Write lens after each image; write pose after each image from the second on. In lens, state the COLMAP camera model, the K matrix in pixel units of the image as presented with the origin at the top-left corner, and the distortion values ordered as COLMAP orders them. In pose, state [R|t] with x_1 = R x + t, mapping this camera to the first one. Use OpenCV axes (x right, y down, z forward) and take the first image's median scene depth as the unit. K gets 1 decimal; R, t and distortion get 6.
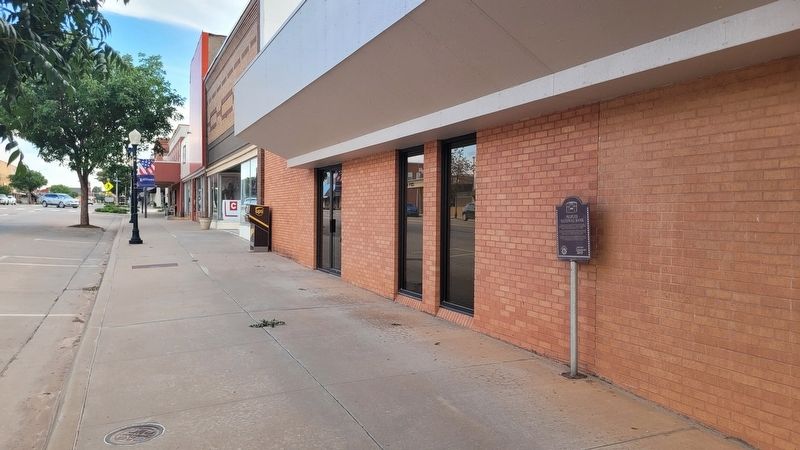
lens RADIAL K [[609.8, 0, 400.5], [0, 609.8, 223.5], [0, 0, 1]] dist [0.048509, 0.001540]
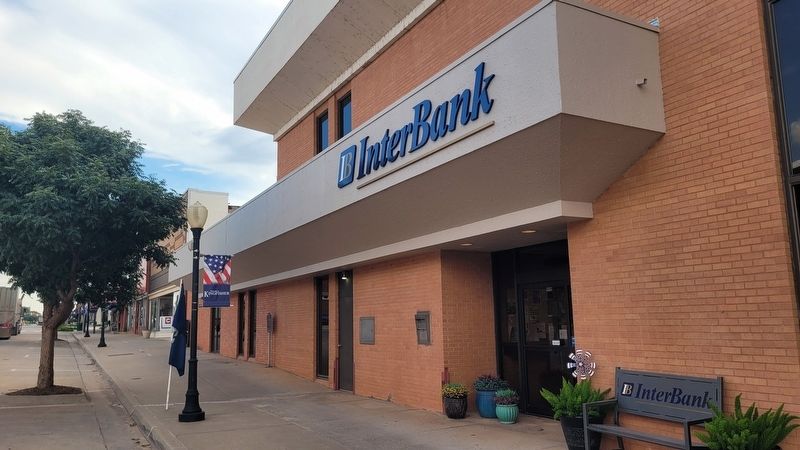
lens RADIAL K [[609.8, 0, 400.3], [0, 609.8, 224.6], [0, 0, 1]] dist [0.048509, 0.001540]
pose [[0.995849, -0.017200, 0.089385, 0.321367], [0.032554, 0.984336, -0.173274, 0.038697], [-0.085004, 0.175464, 0.980809, -1.109877]]
